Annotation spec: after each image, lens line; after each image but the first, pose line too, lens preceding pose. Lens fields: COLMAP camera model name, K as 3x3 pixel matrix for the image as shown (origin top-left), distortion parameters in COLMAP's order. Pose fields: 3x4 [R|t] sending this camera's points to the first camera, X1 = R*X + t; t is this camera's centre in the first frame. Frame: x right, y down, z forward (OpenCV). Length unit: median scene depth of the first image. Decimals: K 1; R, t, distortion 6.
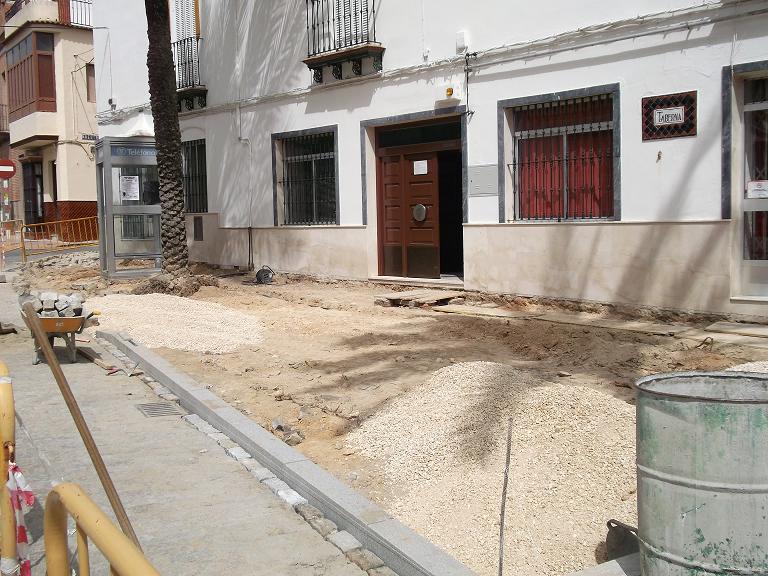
lens RADIAL K [[905.8, 0, 384.0], [0, 905.8, 288.0], [0, 0, 1]] dist [0.009269, -0.002663]
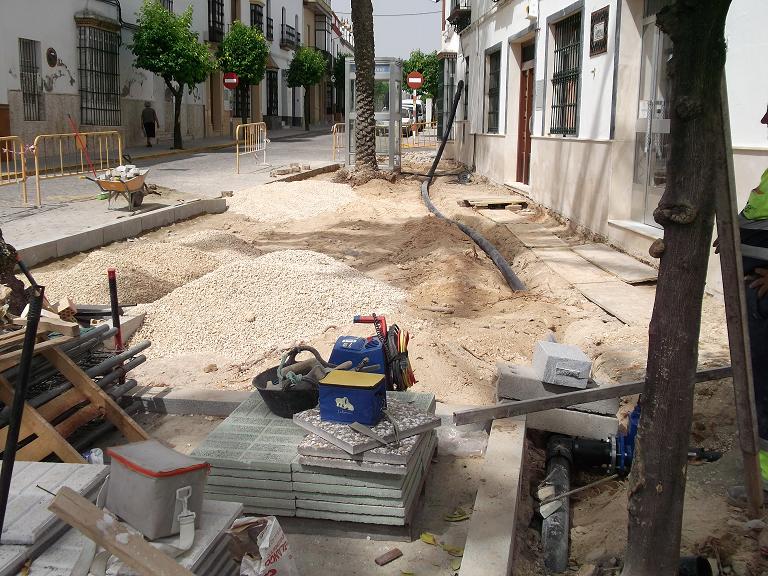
lens RADIAL K [[905.8, 0, 384.0], [0, 905.8, 288.0], [0, 0, 1]] dist [0.009269, -0.002663]
pose [[0.734321, 0.146981, -0.662698, 0.700859], [-0.075716, 0.987919, 0.135213, -0.024820], [0.674566, -0.049113, 0.736579, 0.086018]]
